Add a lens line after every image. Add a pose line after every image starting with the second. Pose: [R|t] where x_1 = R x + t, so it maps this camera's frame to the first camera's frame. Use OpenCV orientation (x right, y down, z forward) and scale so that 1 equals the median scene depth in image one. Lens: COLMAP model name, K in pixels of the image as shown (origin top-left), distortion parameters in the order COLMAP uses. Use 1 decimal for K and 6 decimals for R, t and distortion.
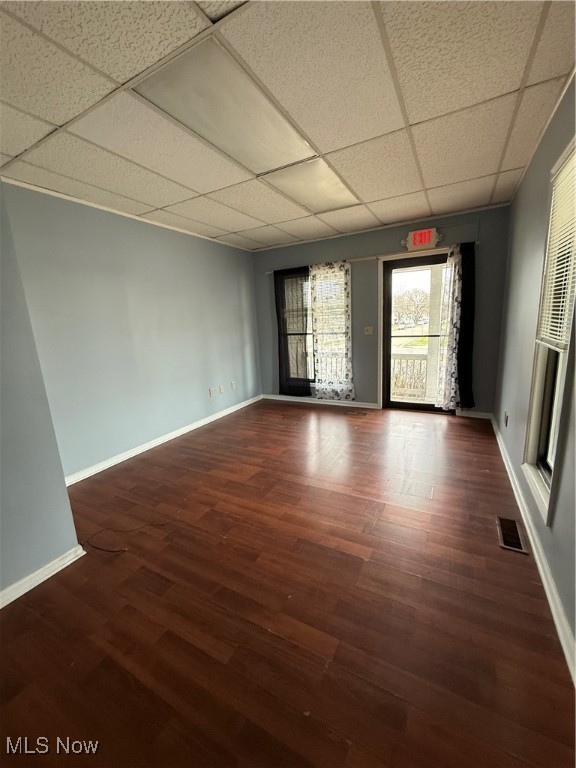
lens RADIAL K [[306.8, 0, 286.7], [0, 306.8, 384.1], [0, 0, 1]] dist [-0.003728, -0.000042]
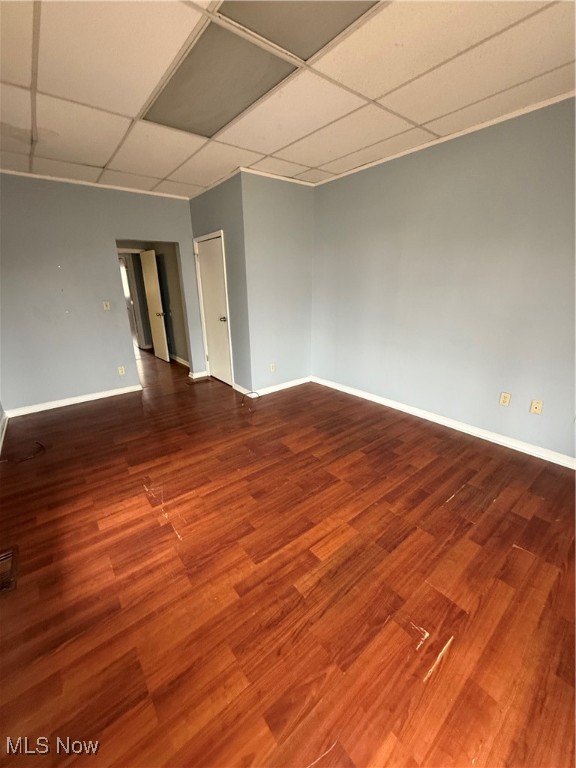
lens RADIAL K [[306.8, 0, 287.8], [0, 306.8, 383.0], [0, 0, 1]] dist [-0.003728, -0.000042]
pose [[-0.384939, 0.344715, -0.856150, 0.574170], [-0.154942, 0.890330, 0.428142, -0.263396], [0.909843, 0.297462, -0.289312, 1.071737]]
